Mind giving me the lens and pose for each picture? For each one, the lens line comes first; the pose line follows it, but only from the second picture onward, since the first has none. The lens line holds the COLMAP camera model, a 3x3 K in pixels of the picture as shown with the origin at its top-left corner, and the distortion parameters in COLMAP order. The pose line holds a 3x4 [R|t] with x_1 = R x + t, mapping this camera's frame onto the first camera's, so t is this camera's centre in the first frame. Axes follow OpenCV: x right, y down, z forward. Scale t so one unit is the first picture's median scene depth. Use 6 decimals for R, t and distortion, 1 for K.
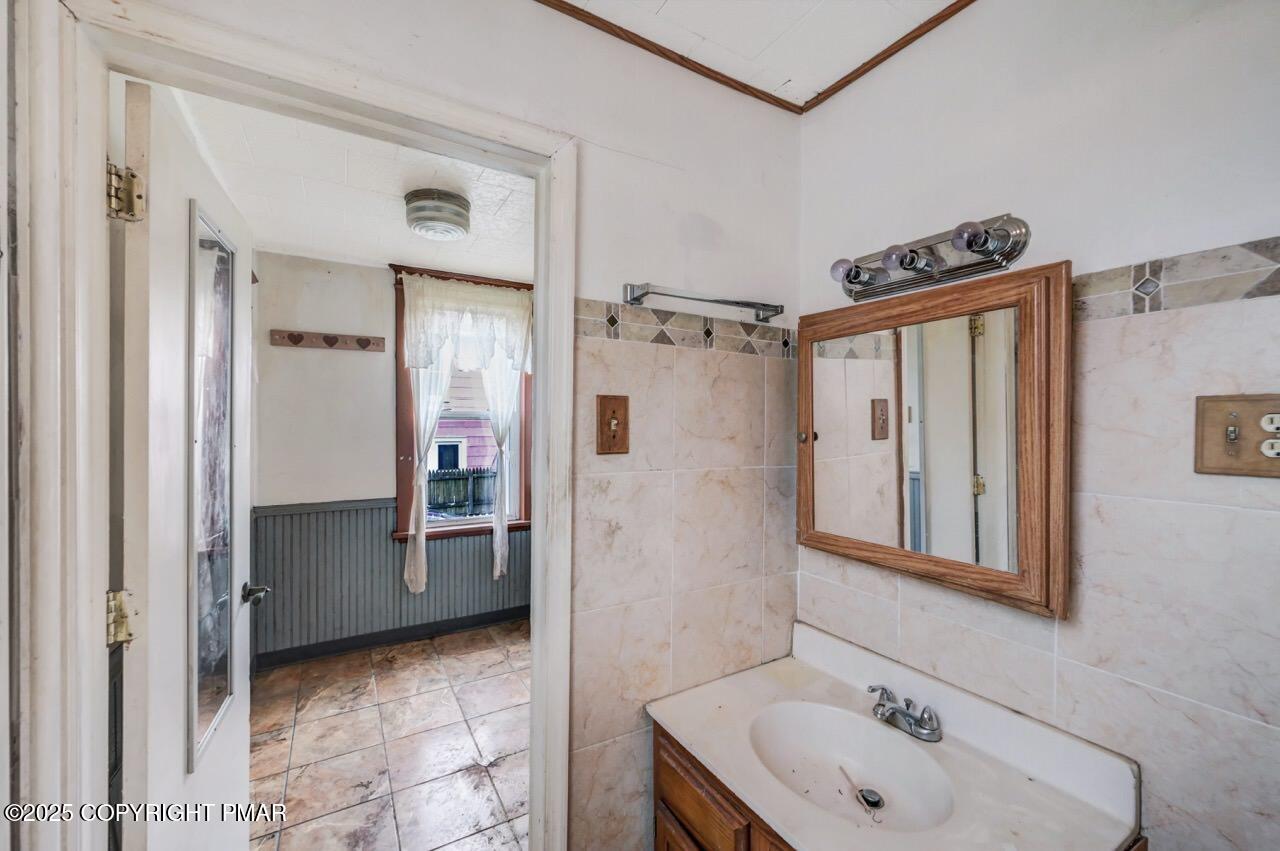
lens RADIAL K [[506.3, 0, 641.9], [0, 506.3, 424.7], [0, 0, 1]] dist [-0.009777, 0.000019]
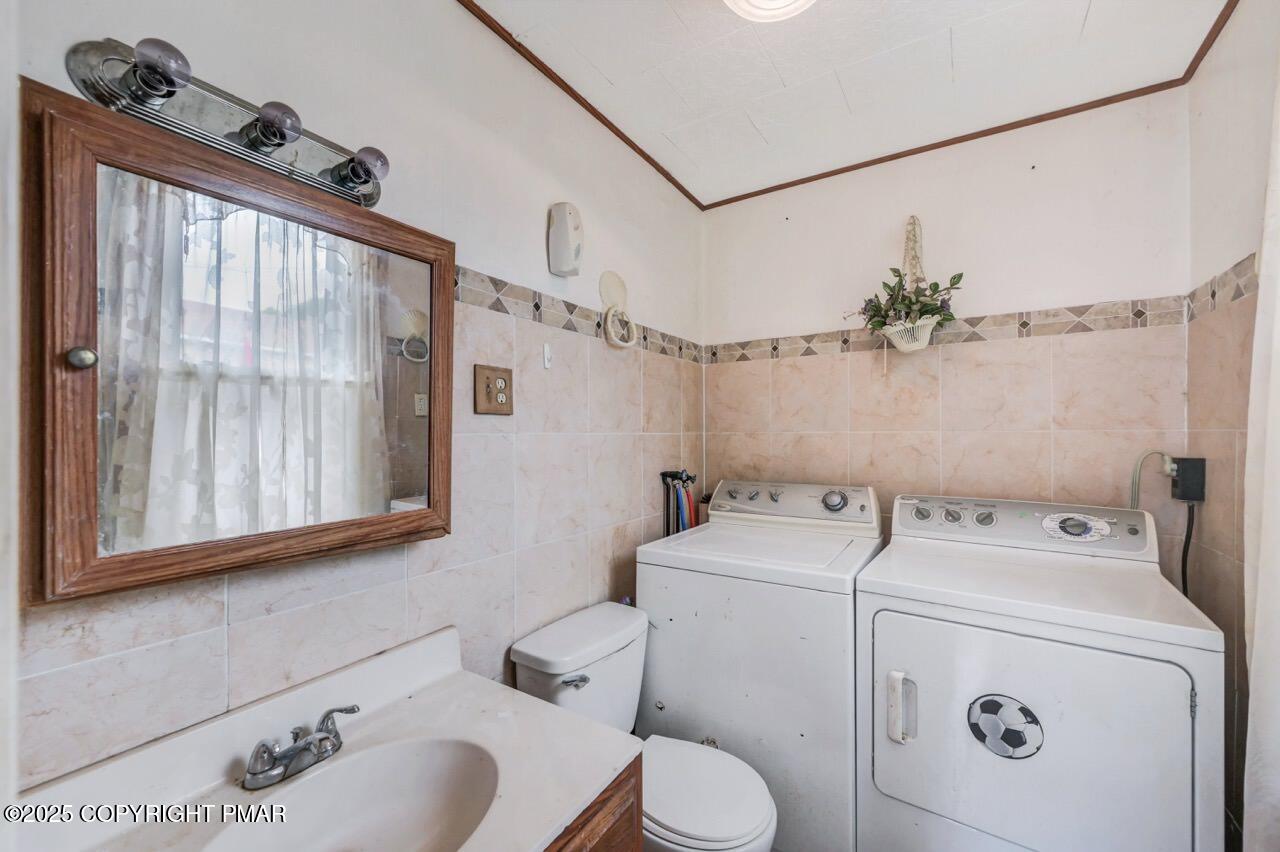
lens RADIAL K [[496.5, 0, 640.5], [0, 496.5, 430.9], [0, 0, 1]] dist [-0.000624, -0.000017]
pose [[-0.433952, -0.002619, 0.900932, -0.418344], [0.001431, 0.999993, 0.003597, 0.121852], [-0.900935, 0.002850, -0.433945, 1.016286]]
